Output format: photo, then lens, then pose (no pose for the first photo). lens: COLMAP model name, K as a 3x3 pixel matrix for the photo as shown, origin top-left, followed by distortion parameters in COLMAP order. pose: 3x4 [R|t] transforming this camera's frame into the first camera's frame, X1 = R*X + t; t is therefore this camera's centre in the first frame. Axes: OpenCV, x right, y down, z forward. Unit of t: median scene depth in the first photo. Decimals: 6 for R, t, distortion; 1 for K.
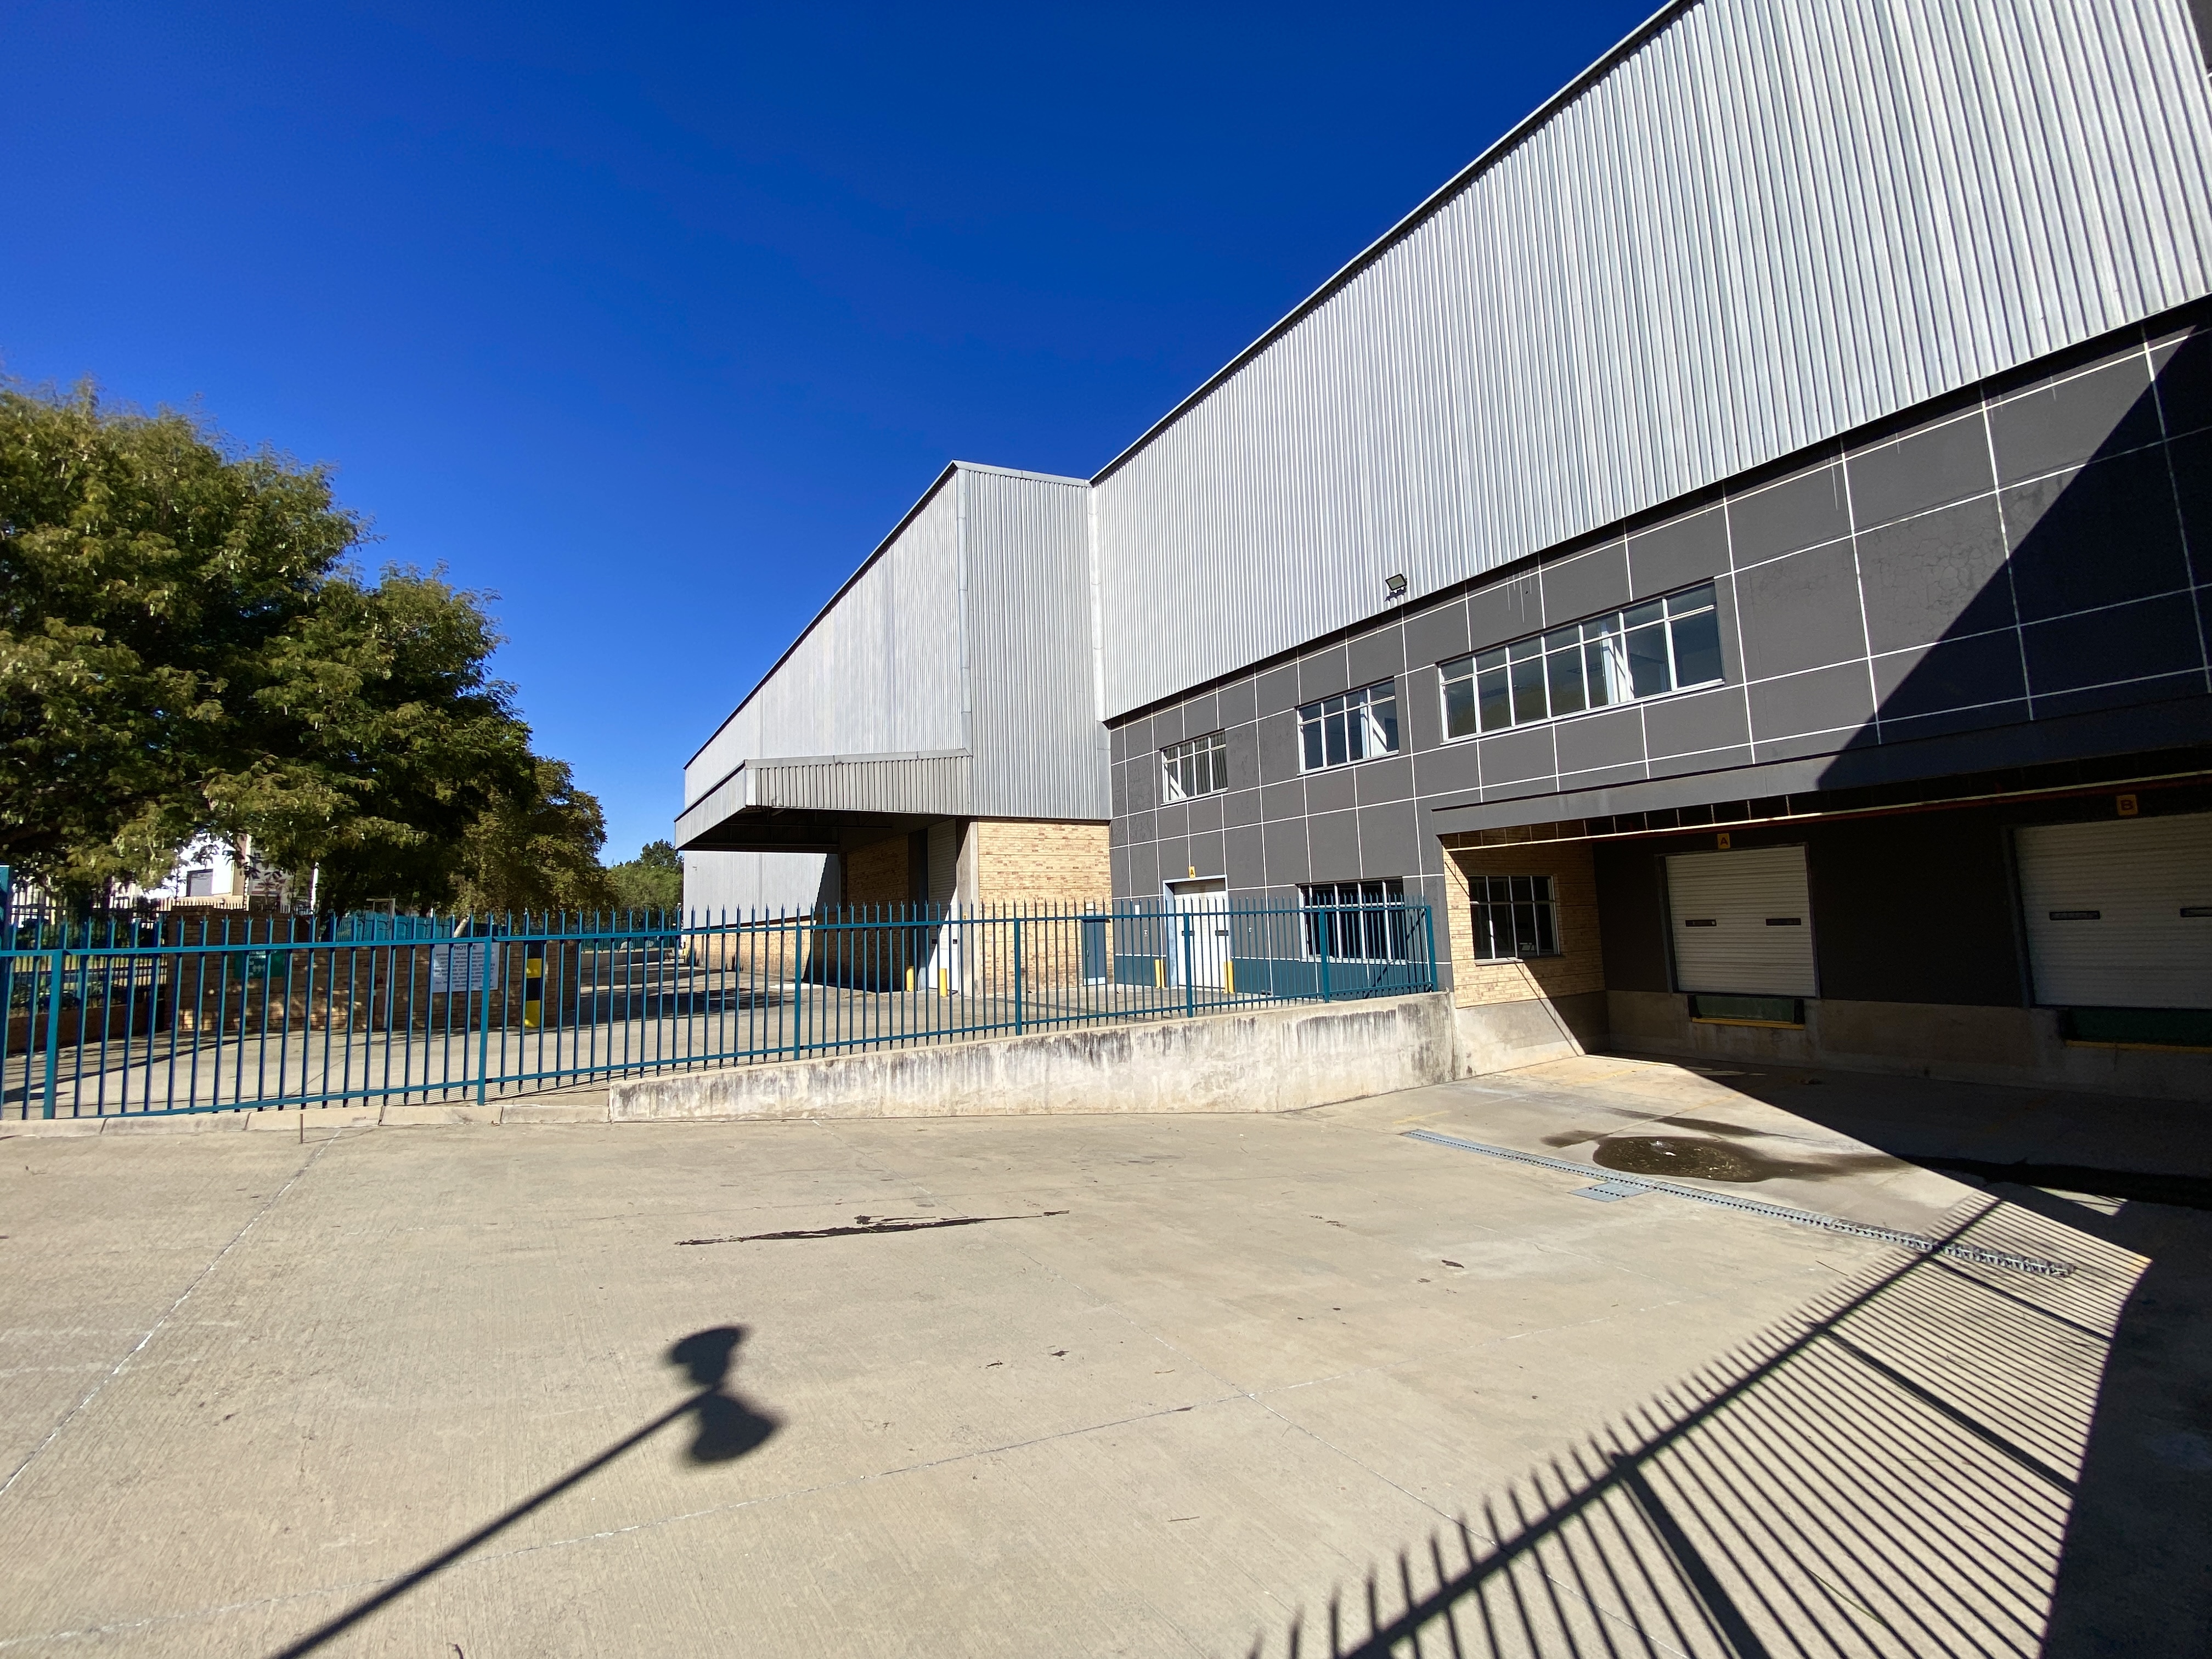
lens RADIAL K [[894.5, 0, 1099.5], [0, 894.5, 823.6], [0, 0, 1]] dist [0.021233, -0.019193]
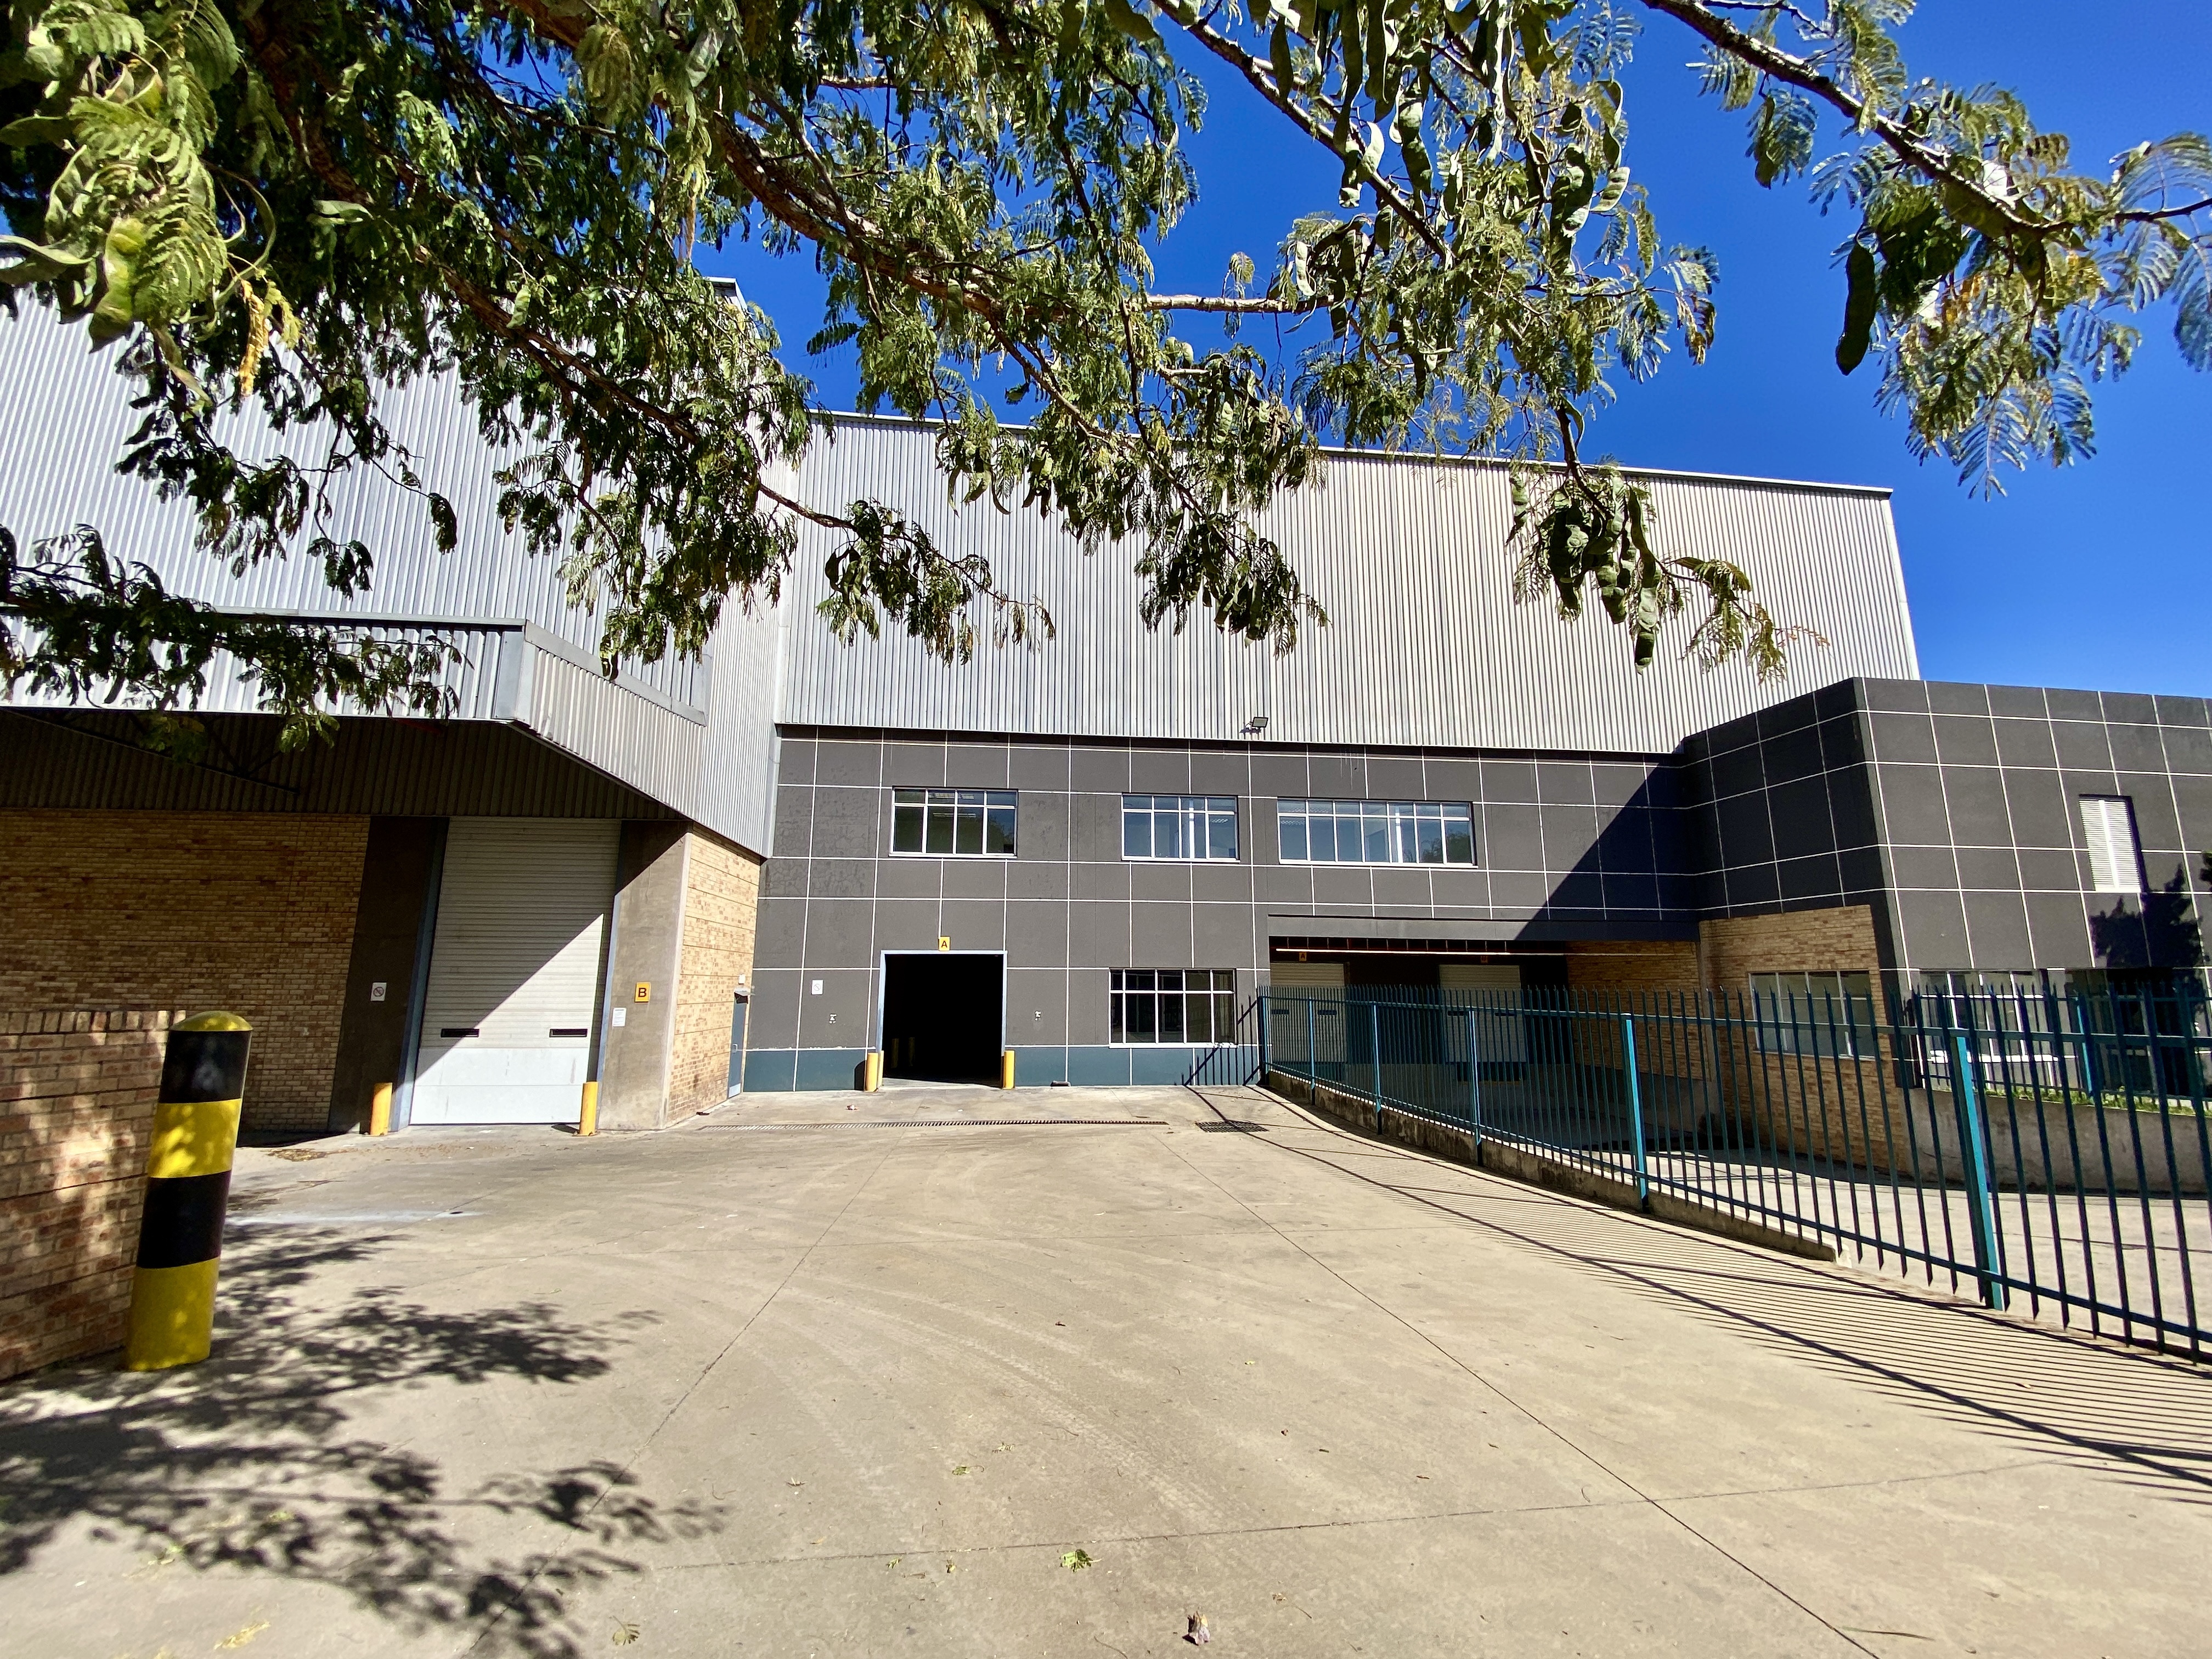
lens RADIAL K [[894.5, 0, 1099.5], [0, 894.5, 823.6], [0, 0, 1]] dist [0.021233, -0.019193]
pose [[0.440549, 0.194672, 0.876367, -0.774026], [-0.116844, 0.980335, -0.159030, 0.077733], [-0.890092, -0.032338, 0.454632, 0.632823]]
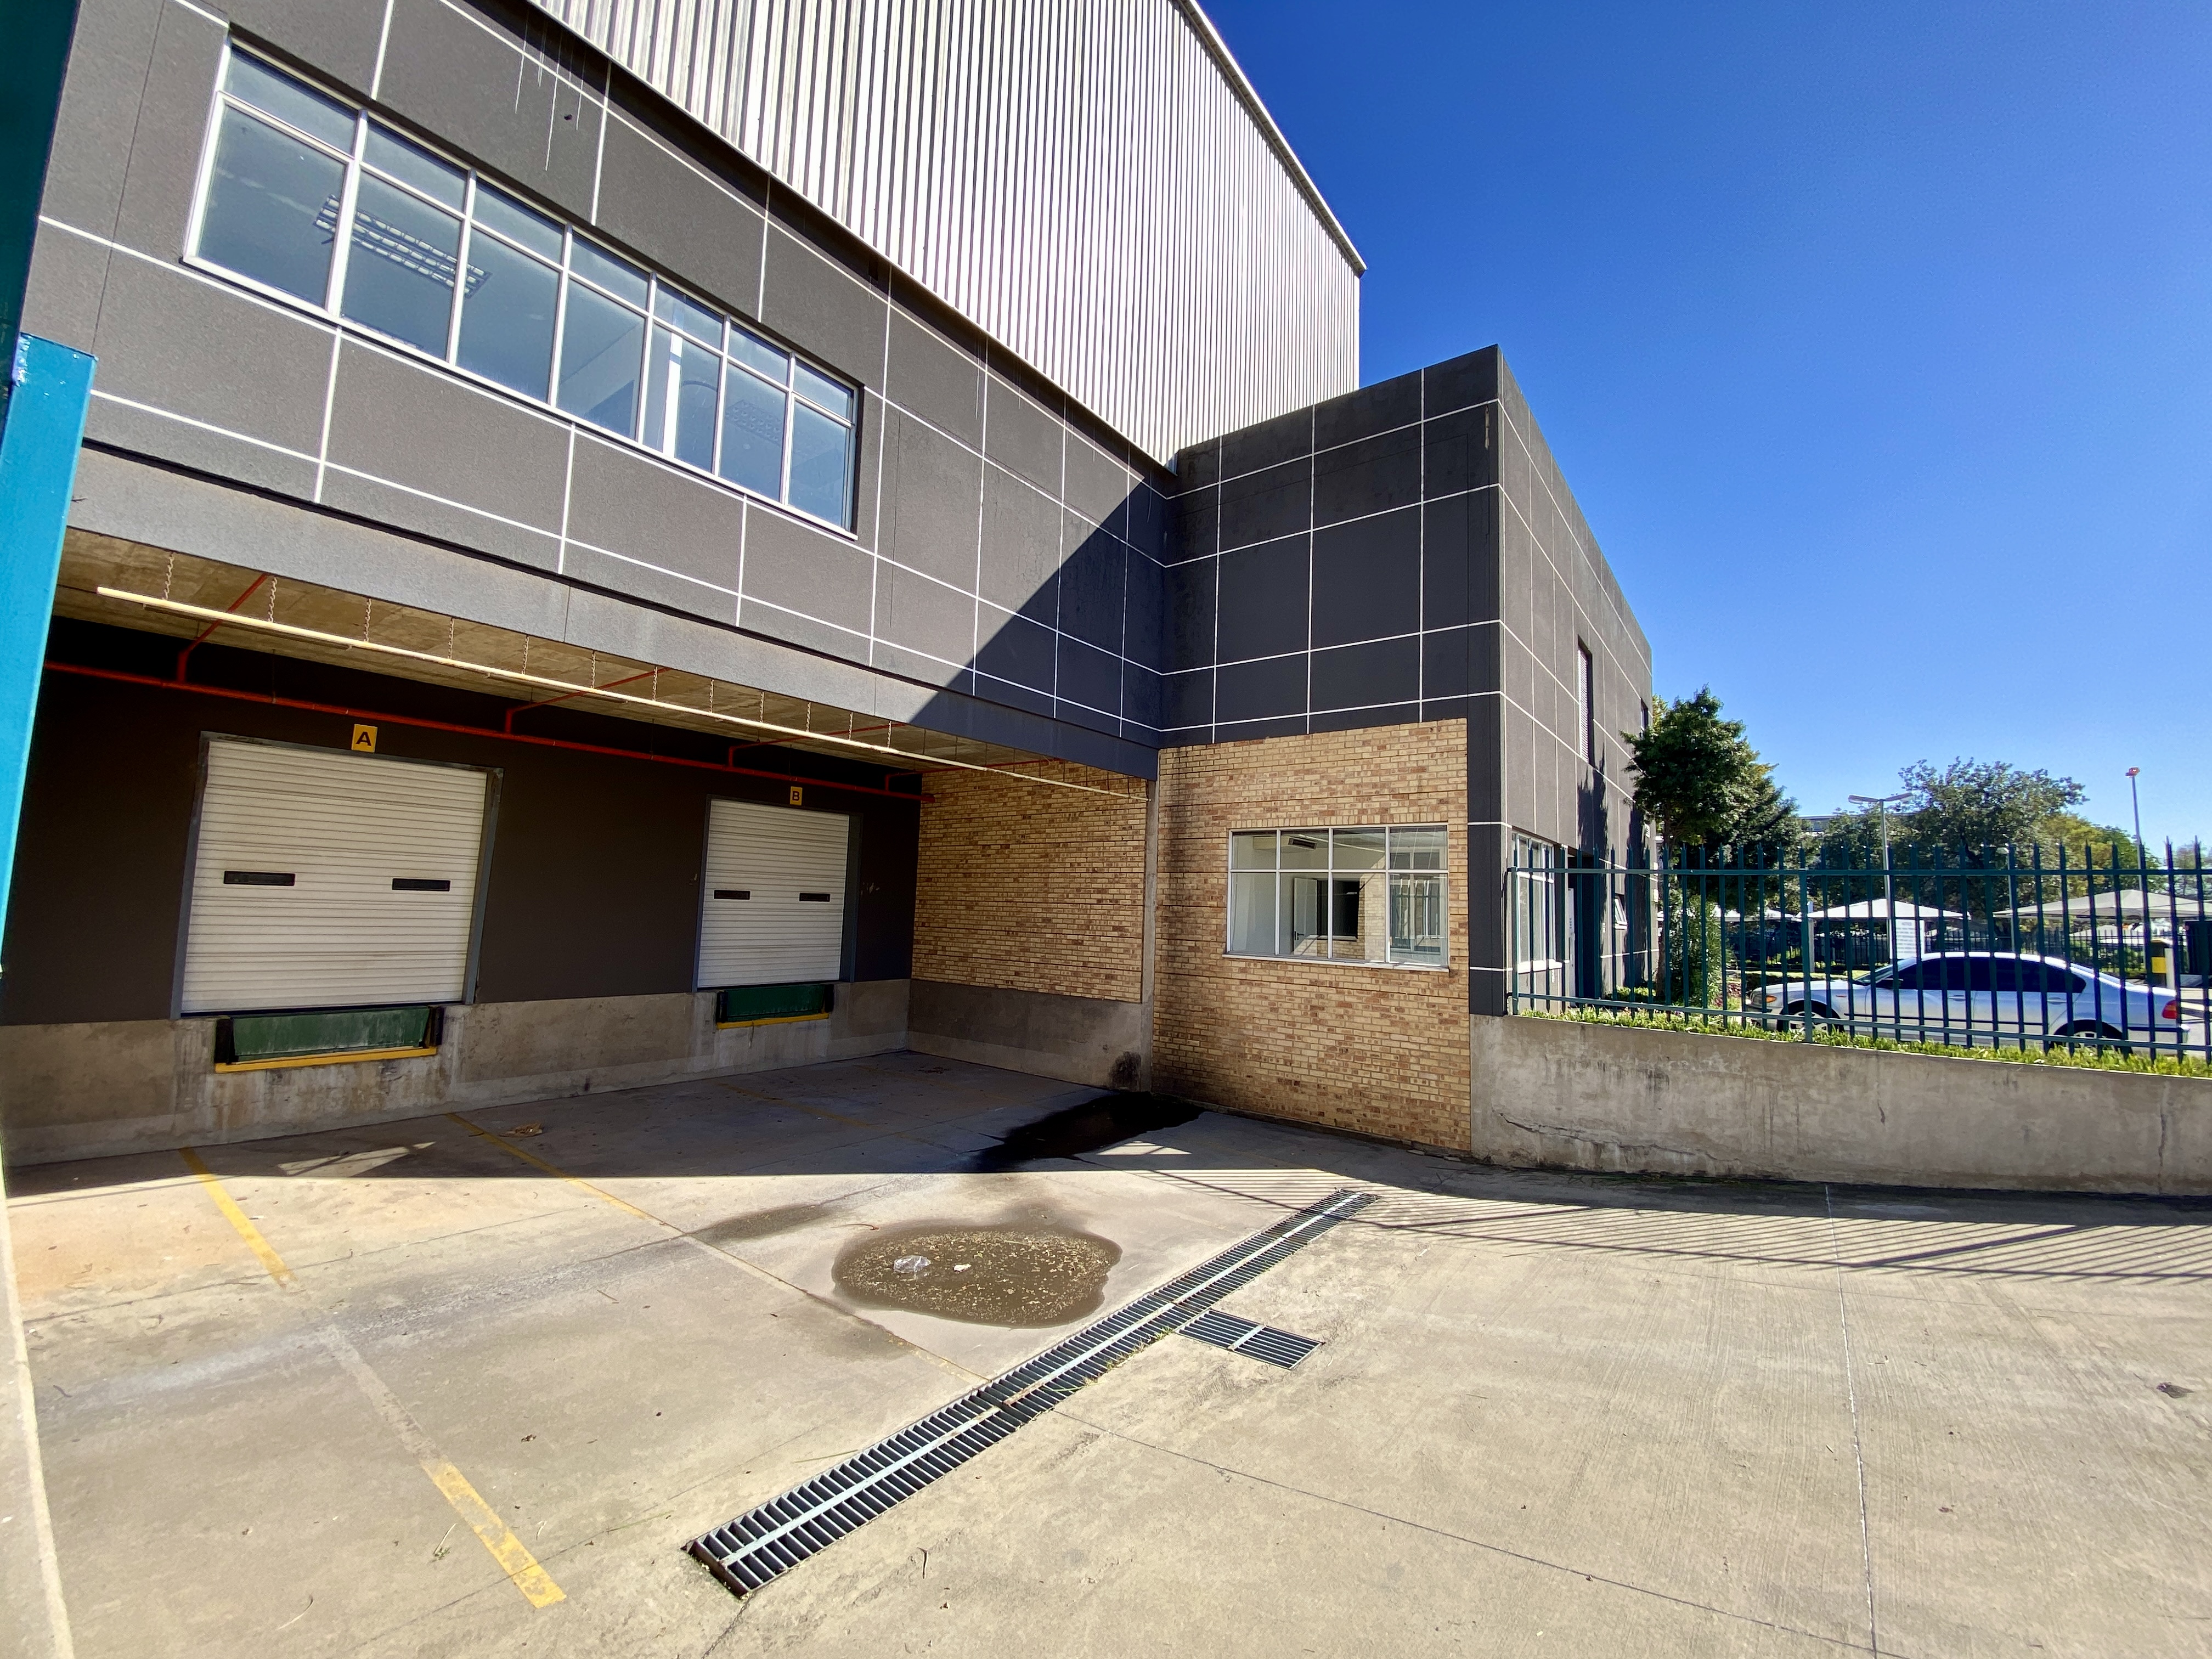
lens RADIAL K [[894.5, 0, 1099.5], [0, 894.5, 823.6], [0, 0, 1]] dist [0.021233, -0.019193]
pose [[-0.347482, 0.112091, 0.930963, 0.011472], [-0.123888, 0.978638, -0.164072, 0.106305], [-0.929467, -0.172347, -0.326172, 0.736114]]
